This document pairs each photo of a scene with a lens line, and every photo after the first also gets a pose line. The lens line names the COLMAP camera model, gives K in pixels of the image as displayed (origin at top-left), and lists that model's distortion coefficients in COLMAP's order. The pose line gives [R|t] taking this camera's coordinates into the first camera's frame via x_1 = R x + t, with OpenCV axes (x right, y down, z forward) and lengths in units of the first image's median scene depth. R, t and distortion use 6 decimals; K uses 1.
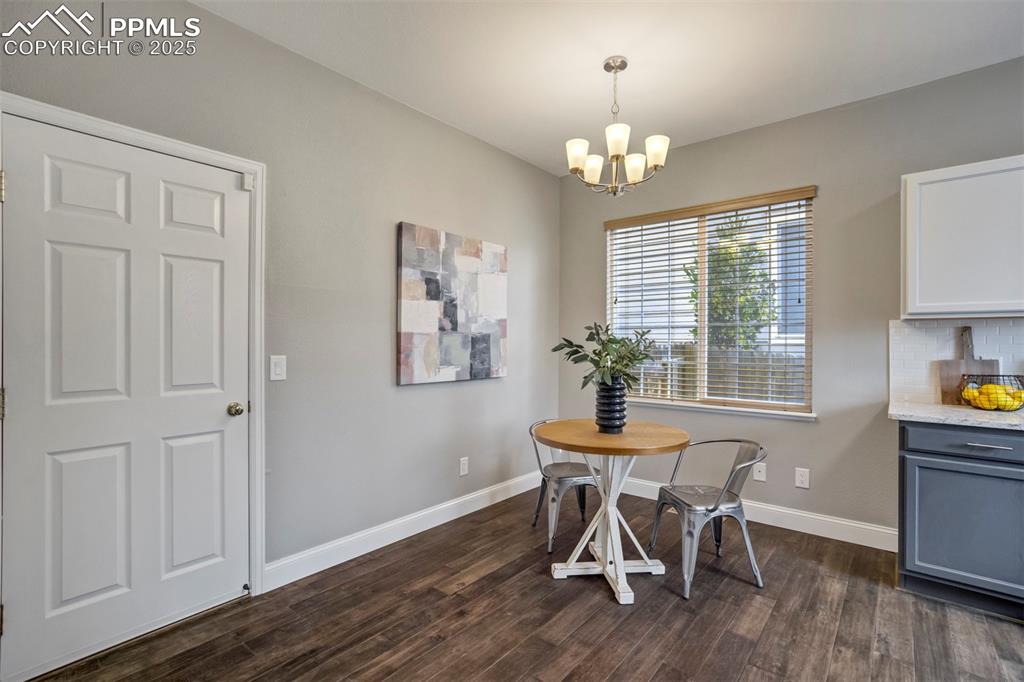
lens RADIAL K [[478.3, 0, 515.2], [0, 478.3, 341.3], [0, 0, 1]] dist [-0.044149, 0.022322]
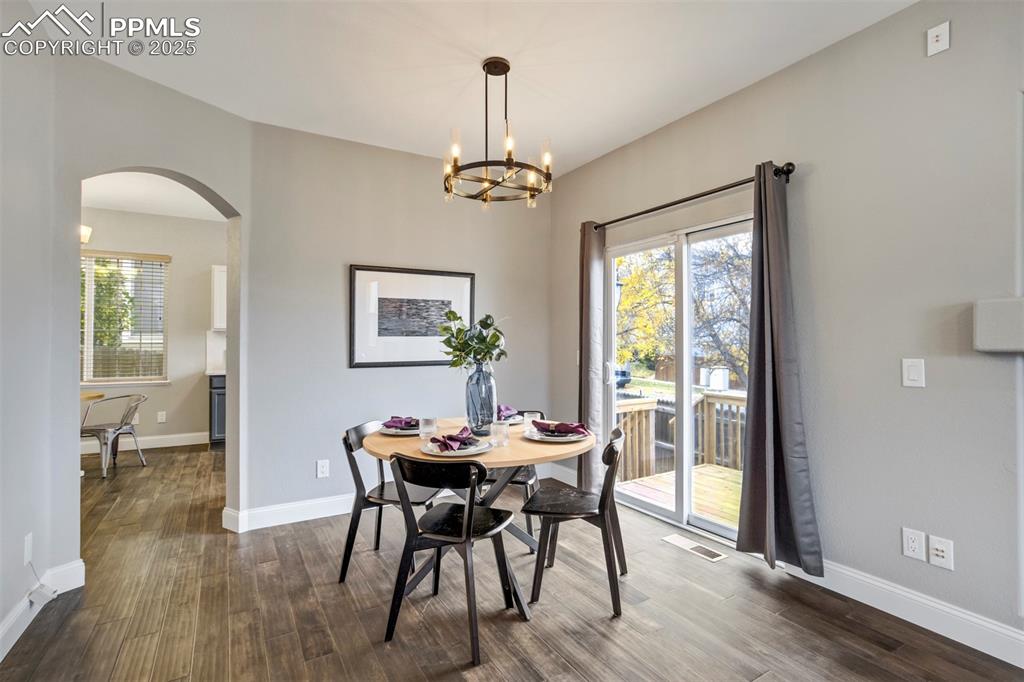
lens RADIAL K [[478.3, 0, 515.2], [0, 478.3, 341.3], [0, 0, 1]] dist [-0.044149, 0.022322]
pose [[0.325696, 0.004928, 0.945462, -0.652612], [-0.008873, 0.999958, -0.002156, -0.008940], [-0.945433, -0.007687, 0.325726, -0.867001]]
